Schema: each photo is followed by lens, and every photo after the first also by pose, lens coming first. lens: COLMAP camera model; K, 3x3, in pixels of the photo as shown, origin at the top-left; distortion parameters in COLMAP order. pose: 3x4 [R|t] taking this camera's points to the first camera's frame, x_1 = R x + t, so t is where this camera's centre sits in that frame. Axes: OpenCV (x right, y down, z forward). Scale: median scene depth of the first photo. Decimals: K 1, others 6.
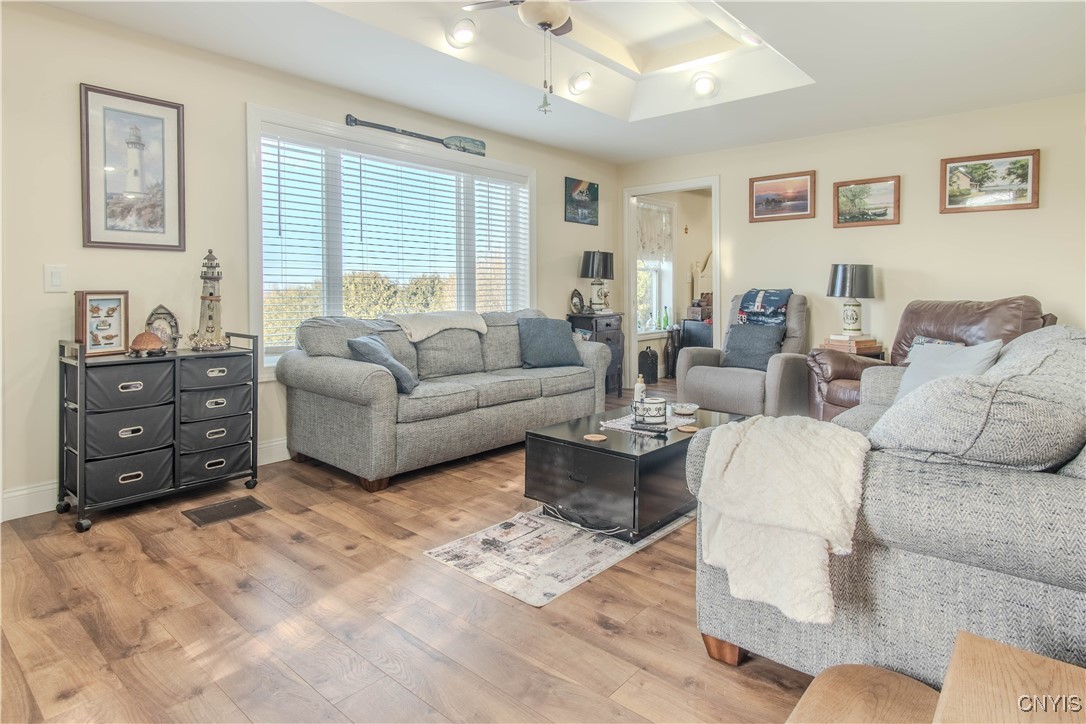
lens RADIAL K [[601.3, 0, 543.5], [0, 601.3, 293.3], [0, 0, 1]] dist [0.006580, 0.001094]
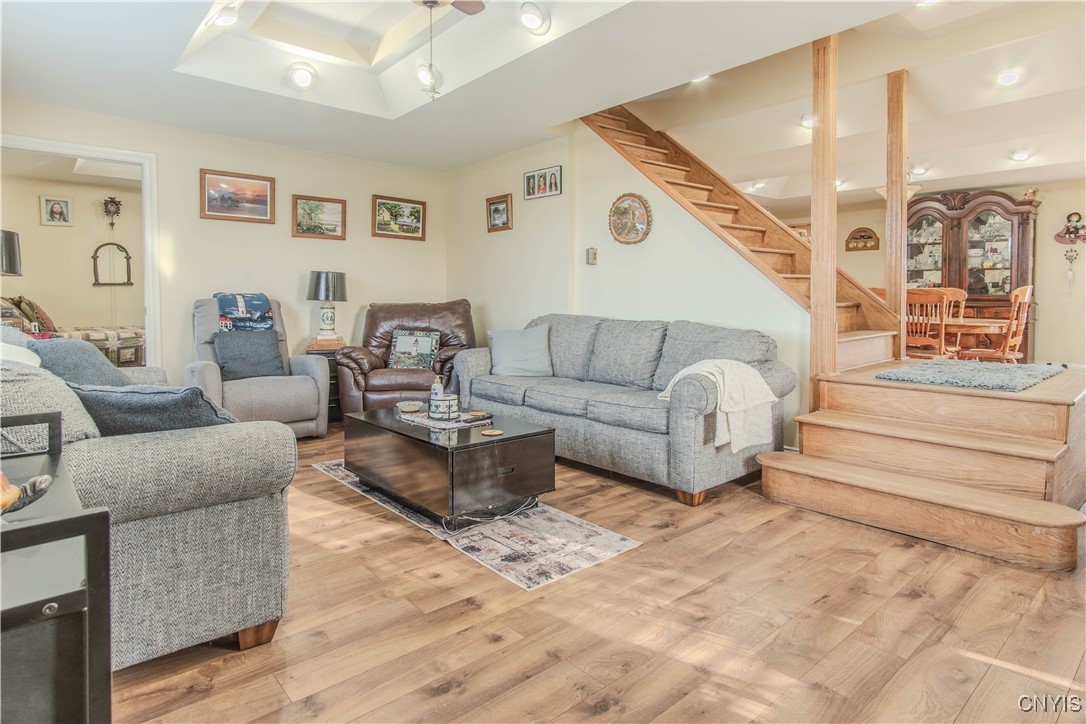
lens RADIAL K [[601.3, 0, 543.5], [0, 601.3, 293.3], [0, 0, 1]] dist [0.006580, 0.001094]
pose [[0.131275, 0.007492, 0.991318, -0.624462], [0.002237, 0.999967, -0.007854, 0.002301], [-0.991343, 0.003249, 0.131254, 0.501869]]
